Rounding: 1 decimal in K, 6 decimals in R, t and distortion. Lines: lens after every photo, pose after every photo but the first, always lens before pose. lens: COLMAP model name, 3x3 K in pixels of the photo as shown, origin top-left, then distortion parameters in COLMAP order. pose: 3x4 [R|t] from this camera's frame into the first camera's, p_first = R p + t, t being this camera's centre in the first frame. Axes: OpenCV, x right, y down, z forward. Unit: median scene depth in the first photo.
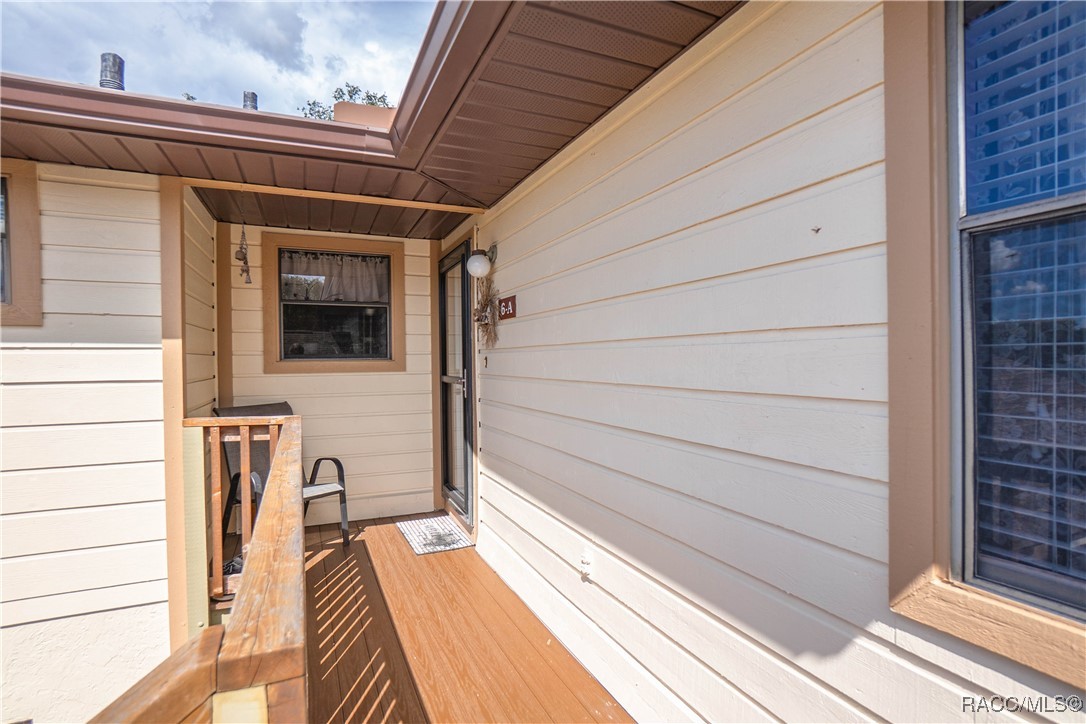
lens RADIAL K [[545.8, 0, 543.0], [0, 545.8, 362.0], [0, 0, 1]] dist [-0.002396, -0.000192]
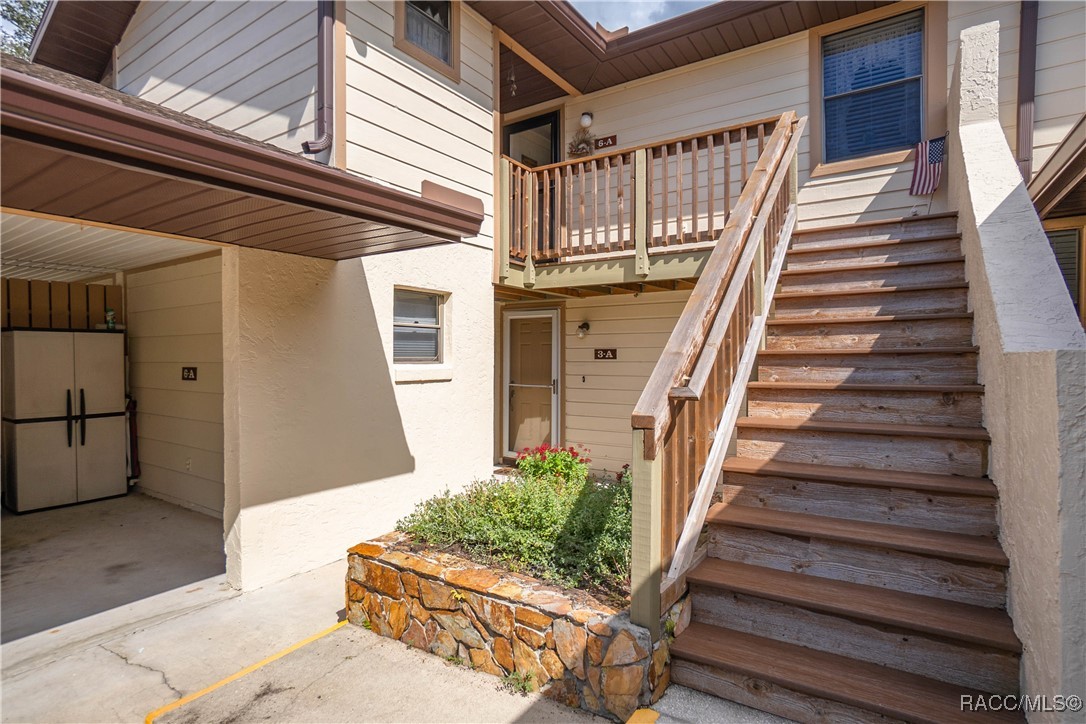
lens RADIAL K [[545.8, 0, 543.0], [0, 545.8, 362.0], [0, 0, 1]] dist [-0.002396, -0.000192]
pose [[0.841356, 0.002251, 0.540477, -1.745440], [-0.004413, 0.999987, 0.002705, 0.922807], [-0.540463, -0.004661, 0.841355, -0.789943]]
